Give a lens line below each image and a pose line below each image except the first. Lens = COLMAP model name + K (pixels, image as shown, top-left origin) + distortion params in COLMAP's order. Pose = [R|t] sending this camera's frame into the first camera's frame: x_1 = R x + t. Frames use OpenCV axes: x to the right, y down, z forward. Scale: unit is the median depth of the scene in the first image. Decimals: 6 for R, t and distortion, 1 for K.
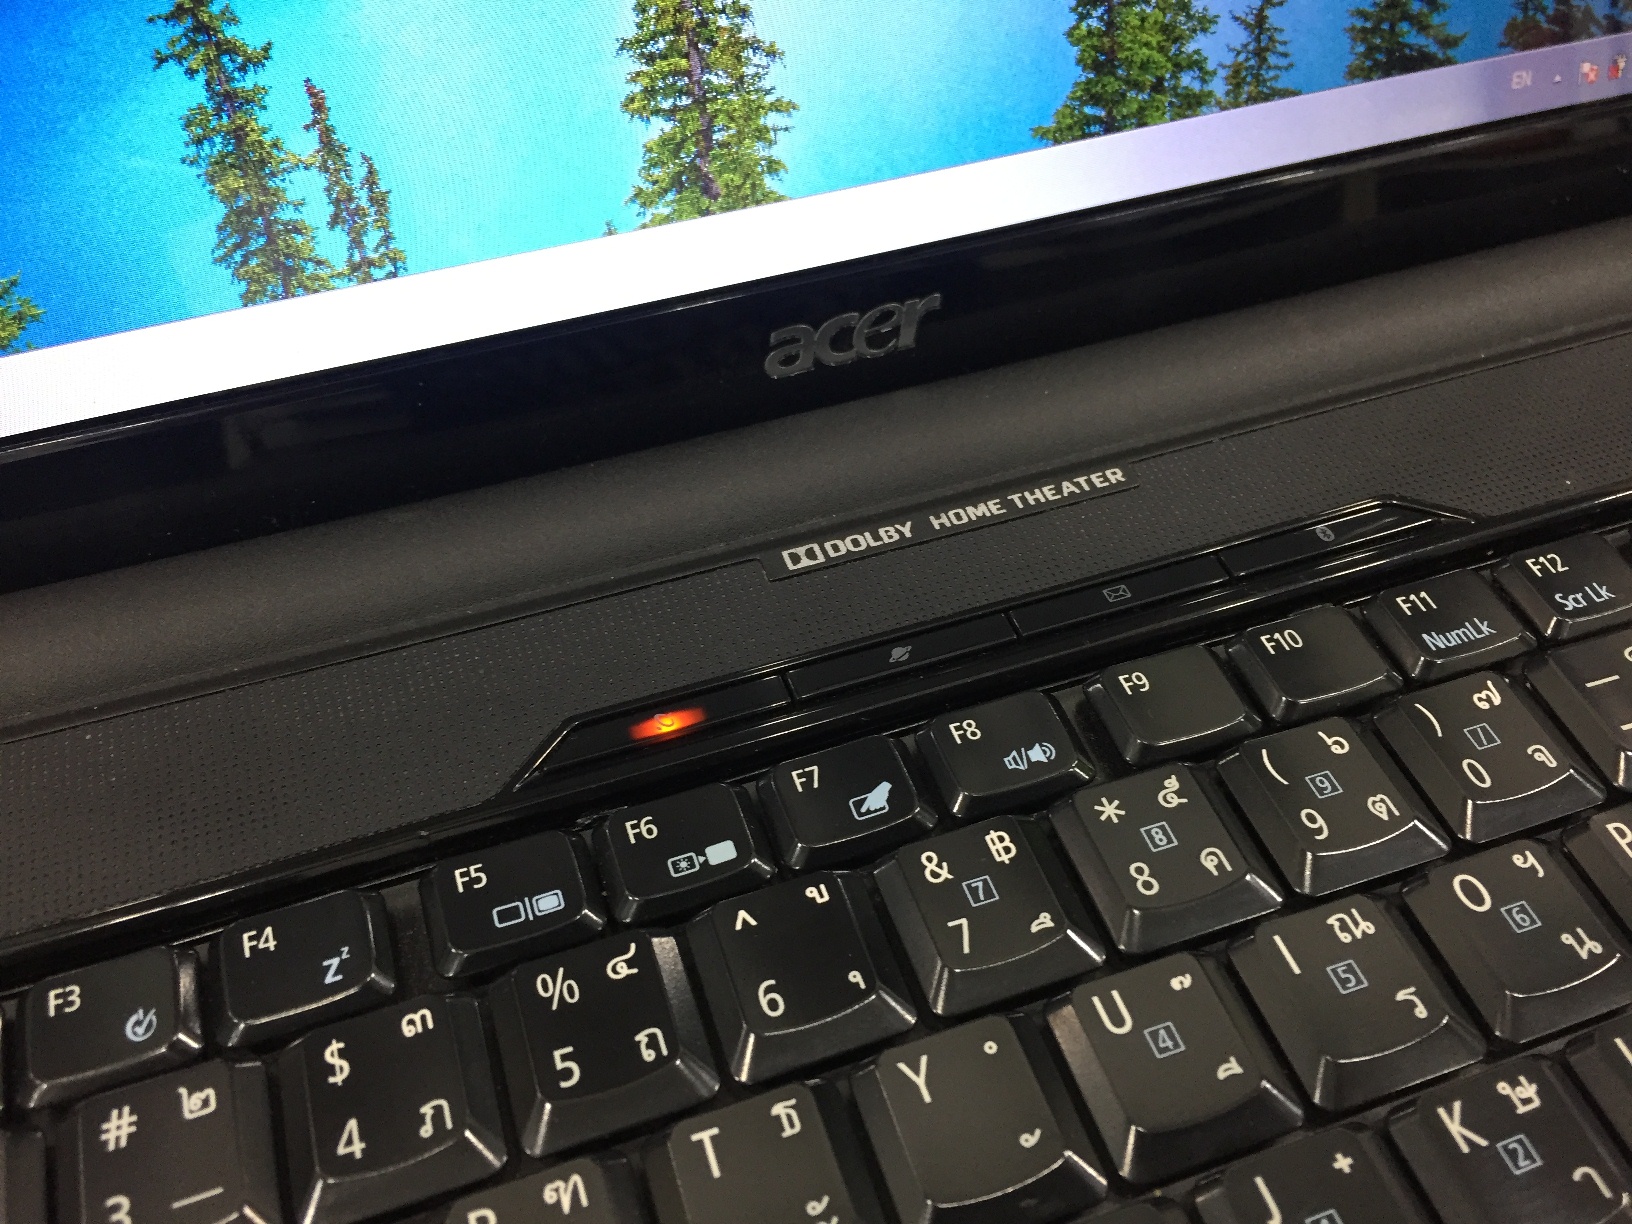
lens RADIAL K [[1416.8, 0, 816.0], [0, 1416.8, 612.0], [0, 0, 1]] dist [0.014498, 0.000481]
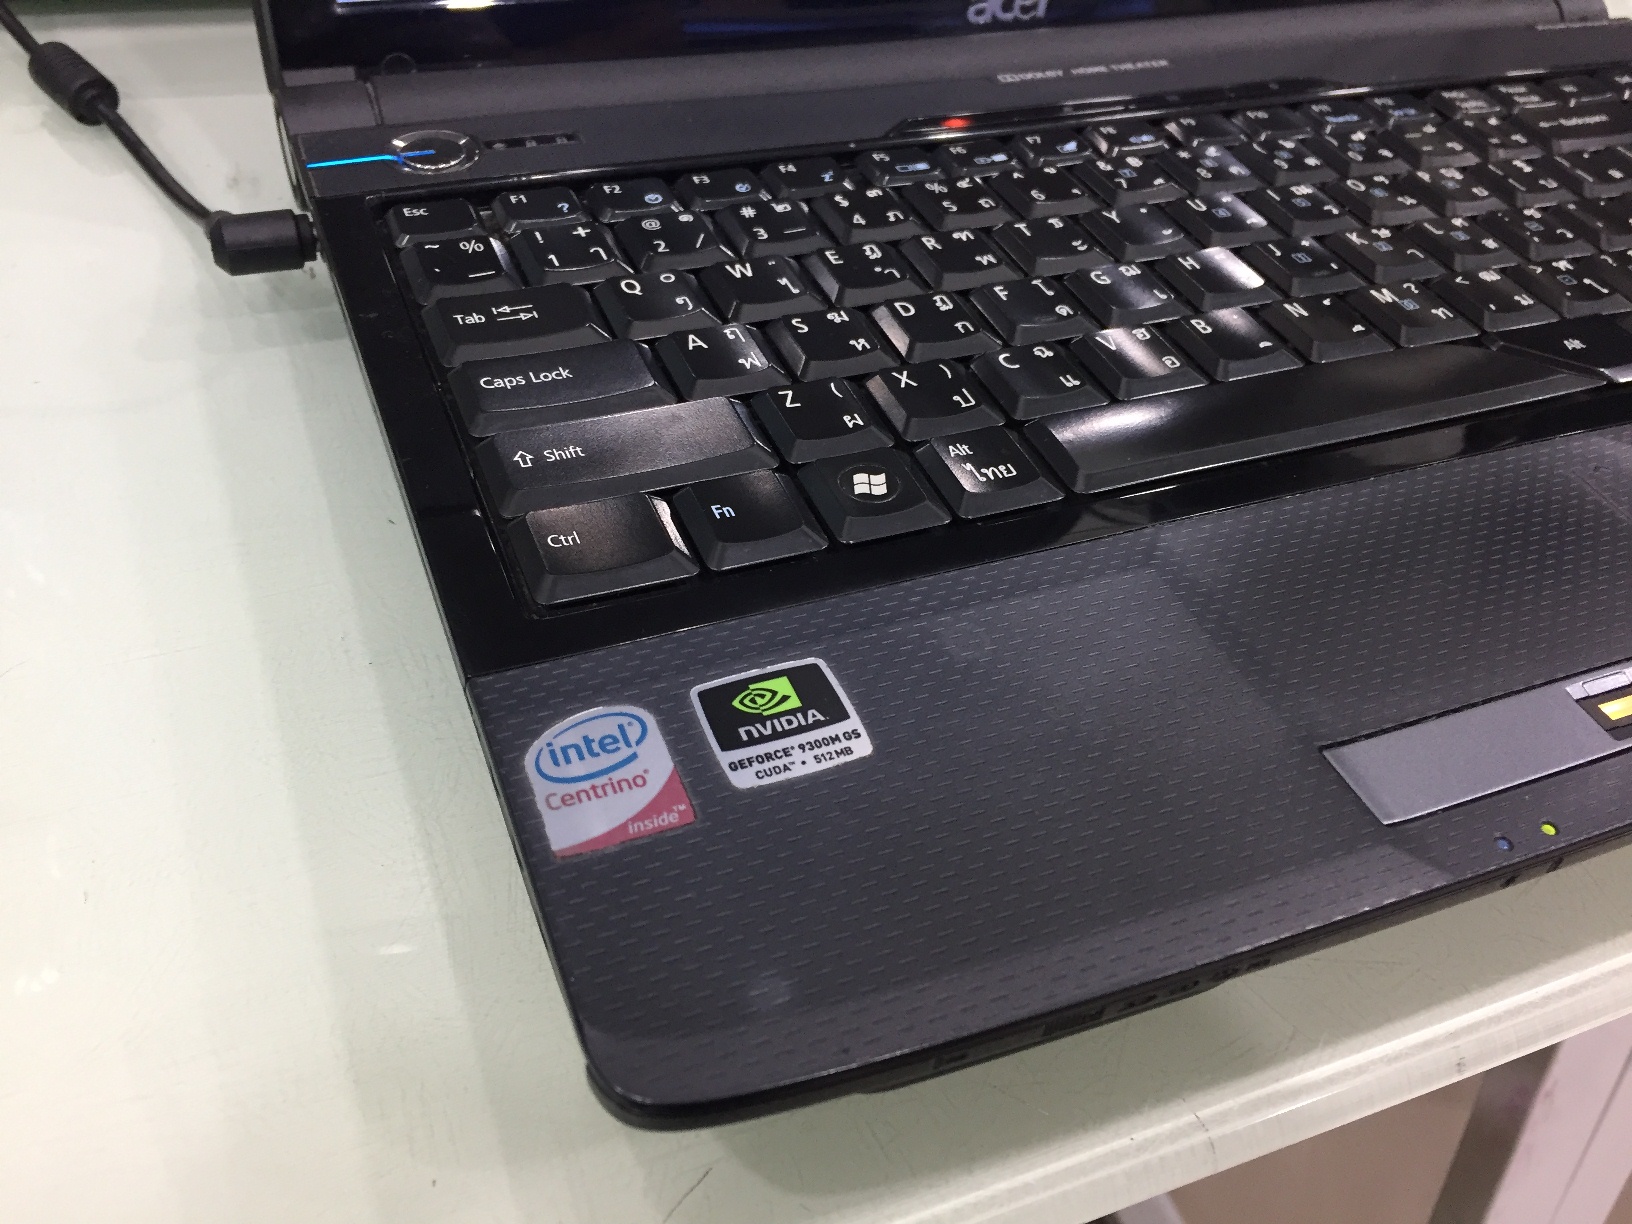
lens RADIAL K [[1399.9, 0, 816.0], [0, 1399.9, 612.0], [0, 0, 1]] dist [0.112625, -0.219823]
pose [[0.994951, 0.024215, 0.097397, -0.507307], [-0.012190, 0.992429, -0.122215, 1.060299], [-0.099619, 0.120411, 0.987713, -0.891212]]
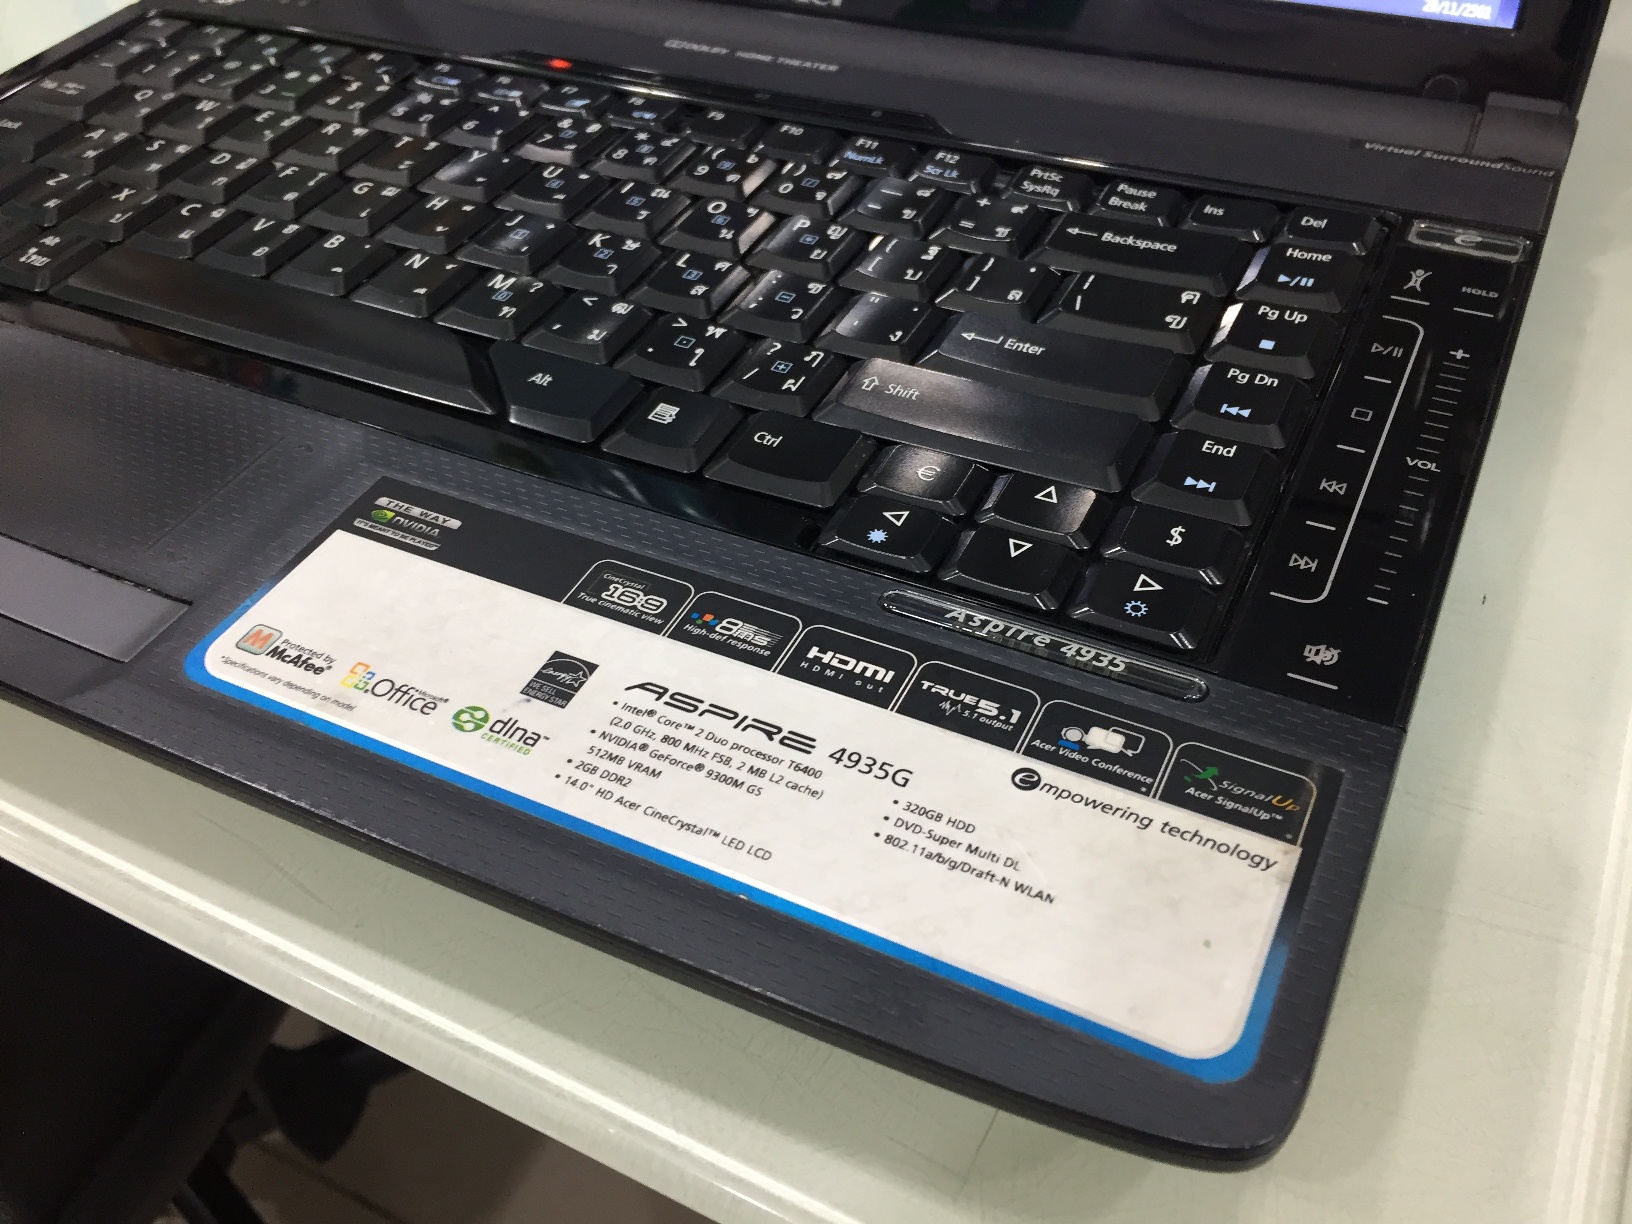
lens RADIAL K [[1429.6, 0, 818.7], [0, 1429.6, 648.0], [0, 0, 1]] dist [0.001519, -0.018939]
pose [[0.690830, 0.484733, -0.536458, 1.869483], [-0.516439, 0.850097, 0.103082, 0.428676], [0.506009, 0.205836, 0.837608, -0.451445]]
